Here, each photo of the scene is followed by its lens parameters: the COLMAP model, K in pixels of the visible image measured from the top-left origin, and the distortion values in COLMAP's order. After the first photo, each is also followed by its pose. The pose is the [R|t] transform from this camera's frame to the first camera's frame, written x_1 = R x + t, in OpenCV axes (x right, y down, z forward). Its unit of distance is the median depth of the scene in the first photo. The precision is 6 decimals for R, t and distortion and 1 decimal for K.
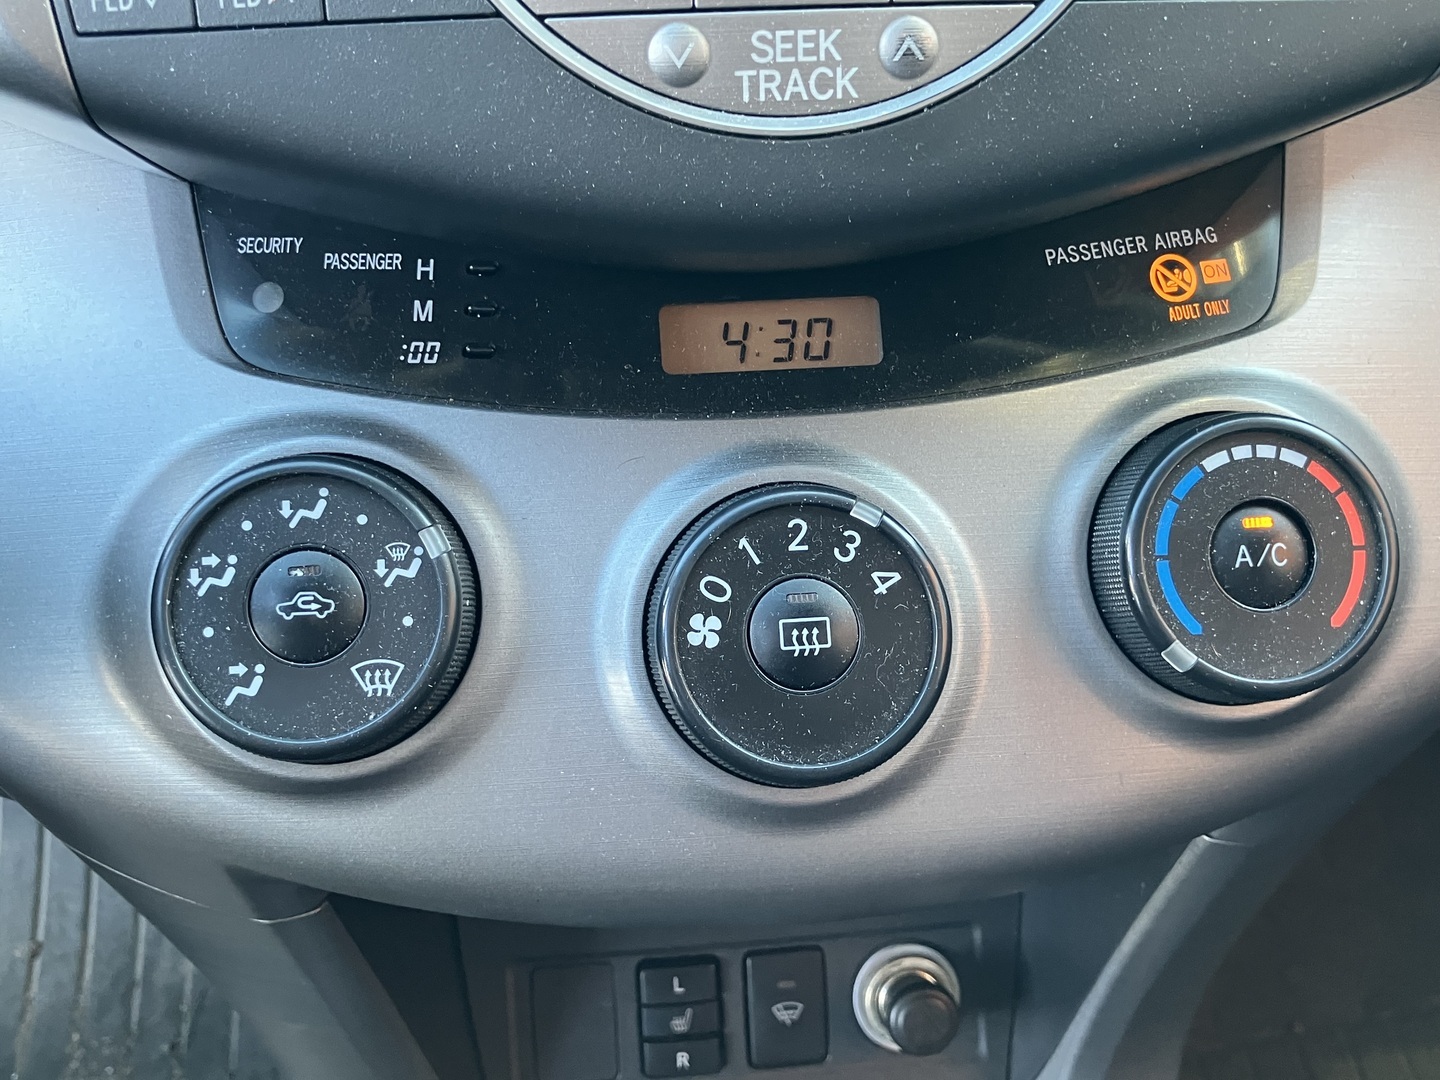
lens RADIAL K [[1468.6, 0, 720.0], [0, 1468.6, 540.0], [0, 0, 1]] dist [0.016310, -0.004819]
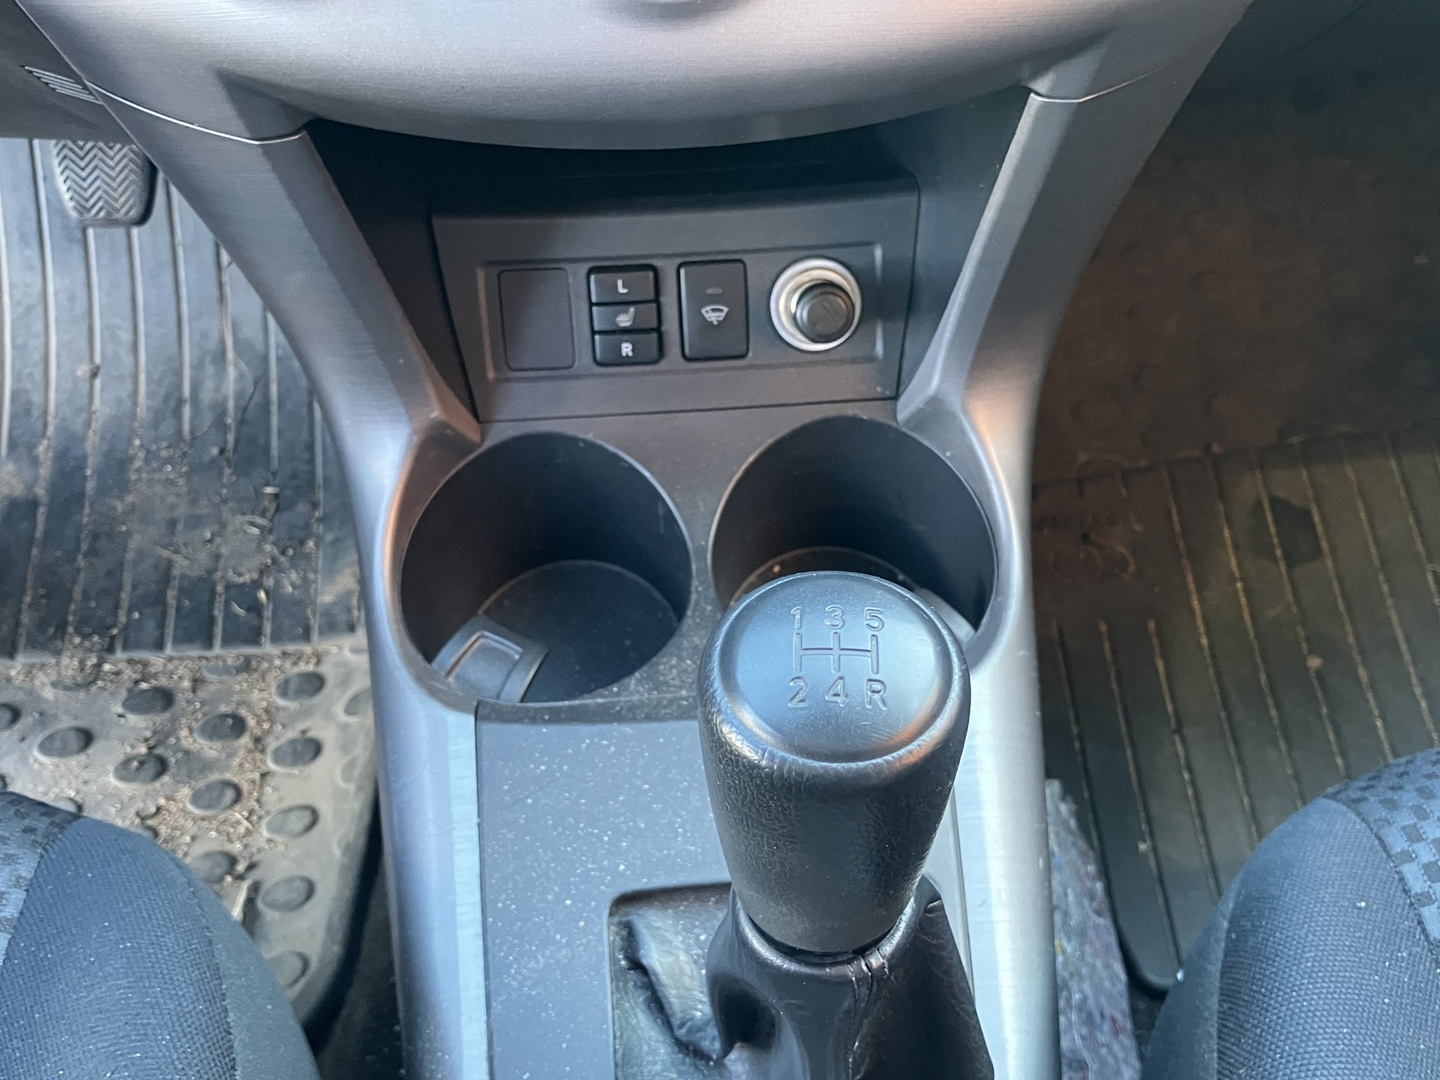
lens RADIAL K [[1465.3, 0, 720.0], [0, 1465.3, 540.0], [0, 0, 1]] dist [0.122391, -0.386029]
pose [[0.999538, 0.015578, -0.026105, 0.128373], [-0.007898, 0.962304, 0.271863, 0.262553], [0.029356, -0.271531, 0.961982, -0.307157]]
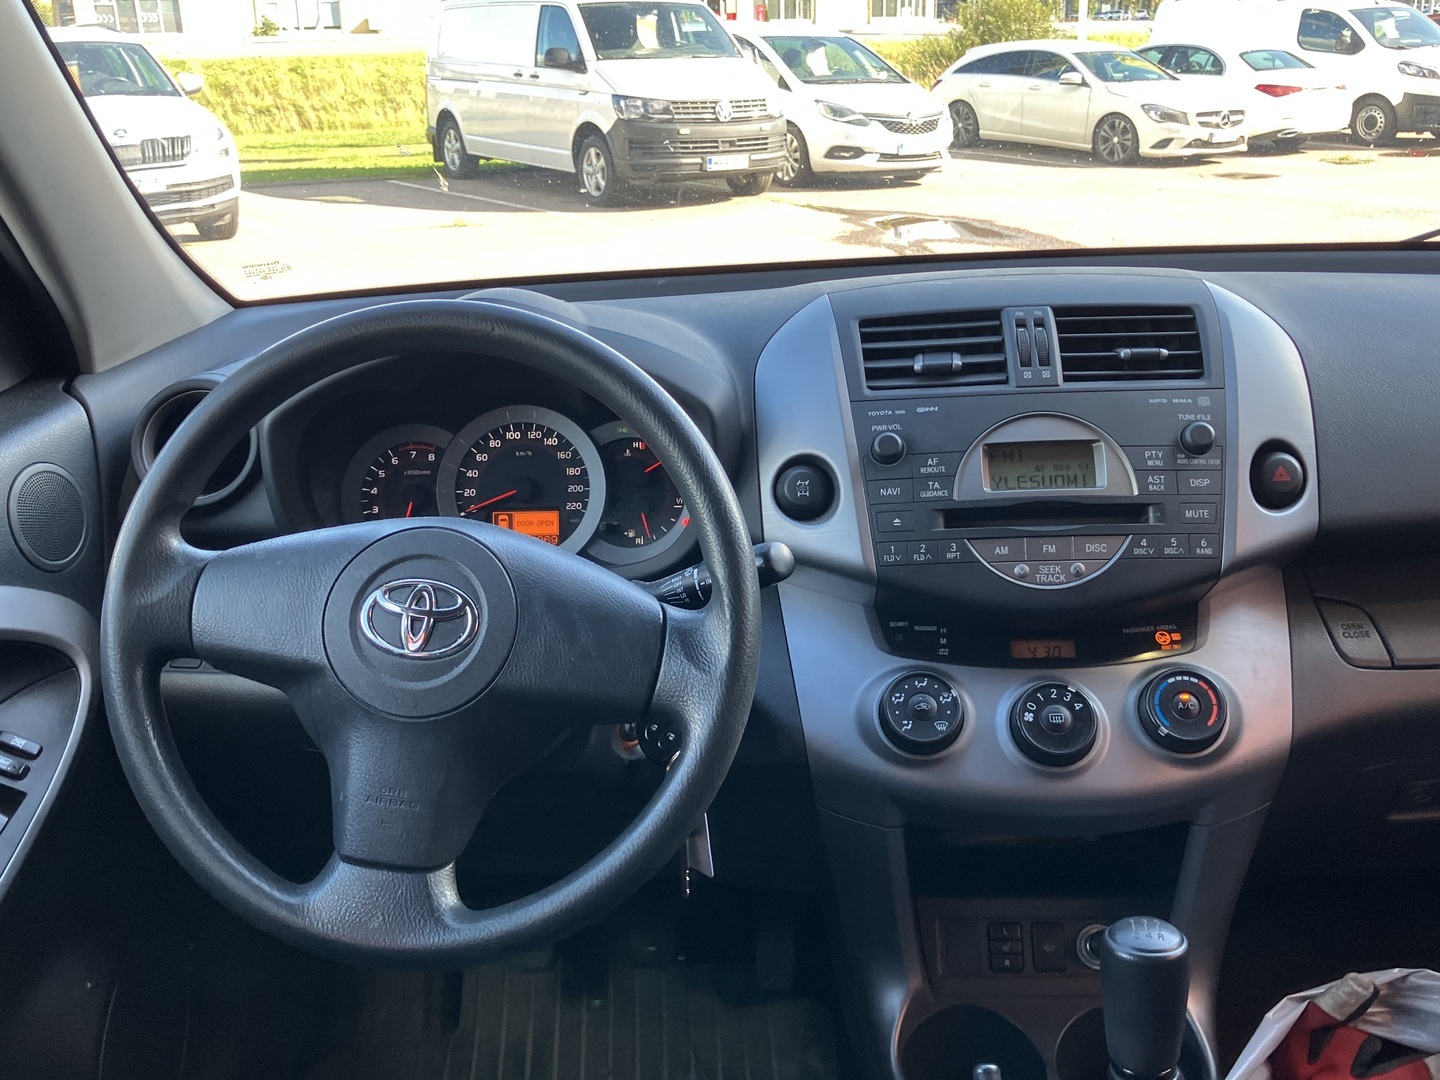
lens RADIAL K [[1465.3, 0, 720.0], [0, 1465.3, 540.0], [0, 0, 1]] dist [0.122391, -0.386029]
pose [[0.990540, 0.002059, -0.137210, -0.247611], [-0.053822, 0.925600, -0.374657, 0.982690], [0.126230, 0.378498, 0.916954, -2.438186]]
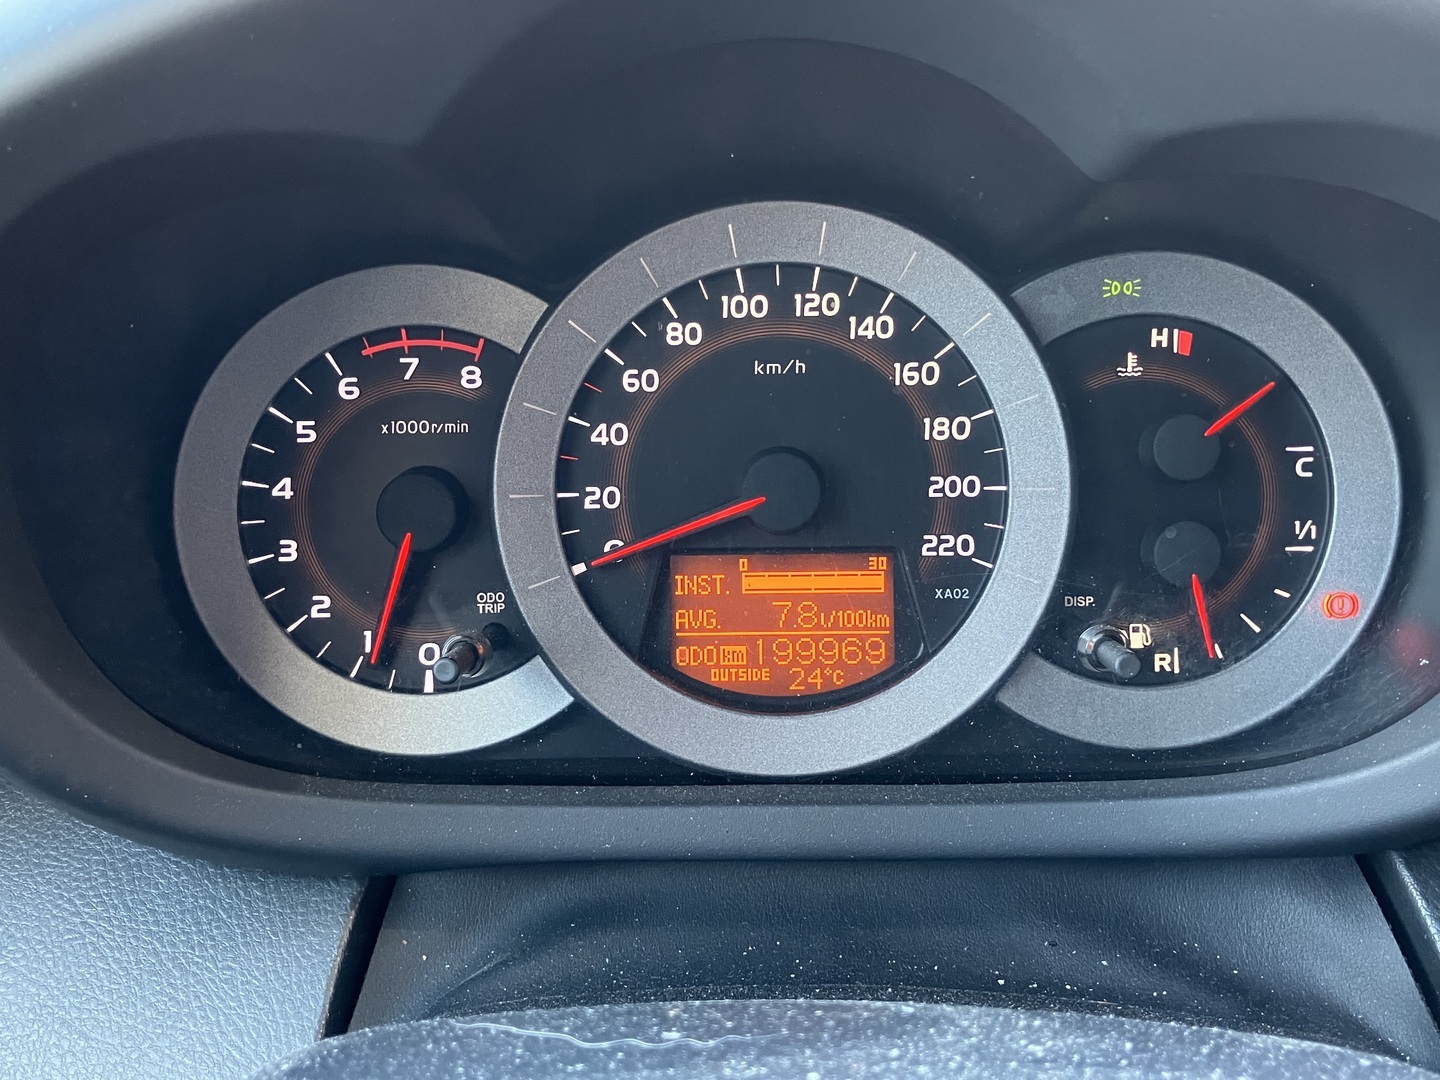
lens RADIAL K [[1465.3, 0, 720.0], [0, 1465.3, 540.0], [0, 0, 1]] dist [0.122391, -0.386029]
pose [[0.994667, 0.017749, -0.101604, -1.254387], [-0.044042, 0.963851, -0.262778, -0.256752], [0.093267, 0.265851, 0.959492, -0.035740]]
